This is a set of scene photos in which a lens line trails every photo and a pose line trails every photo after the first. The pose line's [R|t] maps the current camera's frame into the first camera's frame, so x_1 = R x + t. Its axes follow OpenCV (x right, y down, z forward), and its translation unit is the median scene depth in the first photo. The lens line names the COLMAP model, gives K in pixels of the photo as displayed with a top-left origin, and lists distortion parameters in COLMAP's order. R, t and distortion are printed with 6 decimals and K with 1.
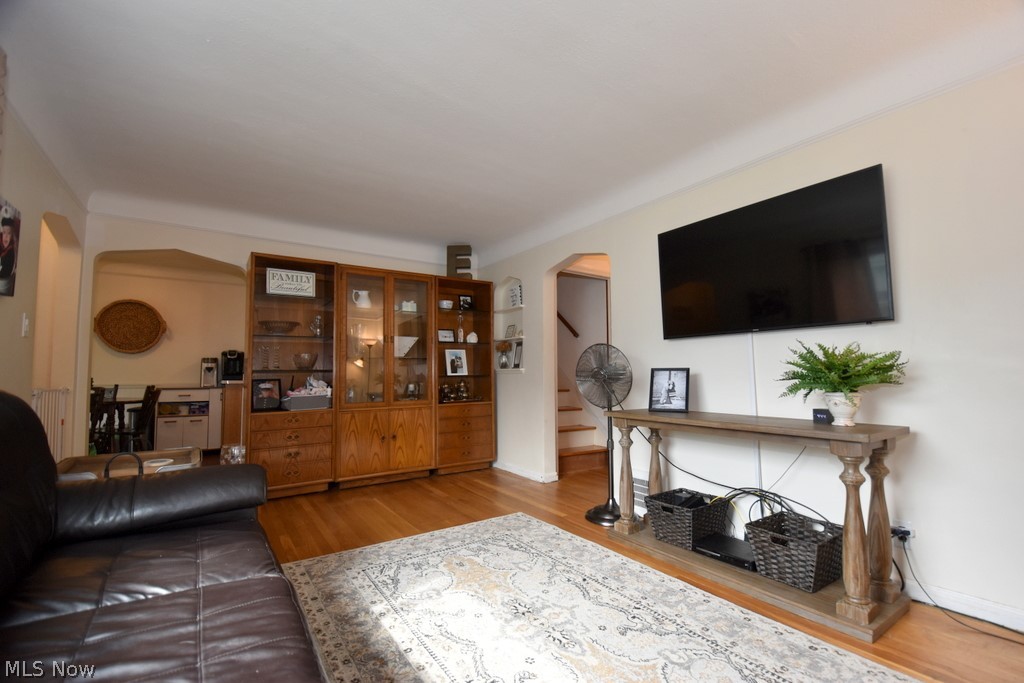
lens RADIAL K [[448.9, 0, 520.9], [0, 448.9, 342.7], [0, 0, 1]] dist [-0.001936, -0.000191]
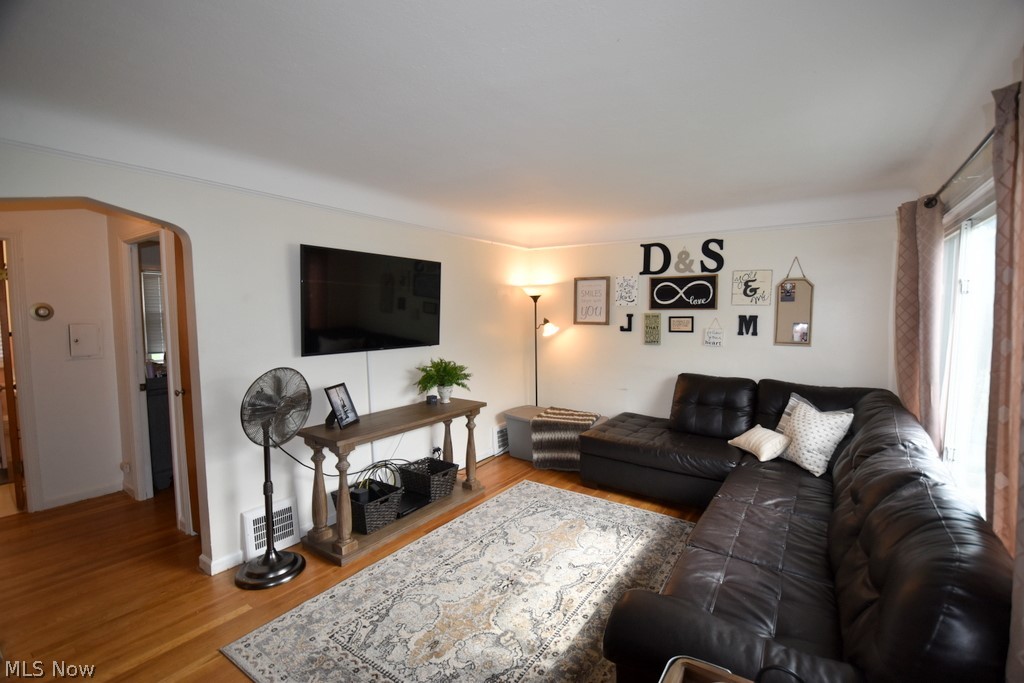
lens RADIAL K [[448.9, 0, 521.0], [0, 448.9, 340.5], [0, 0, 1]] dist [-0.001936, -0.000191]
pose [[-0.350066, -0.054246, 0.935153, -1.066753], [-0.055141, 0.997784, 0.037238, -0.151341], [-0.935101, -0.038530, -0.352281, 1.275917]]
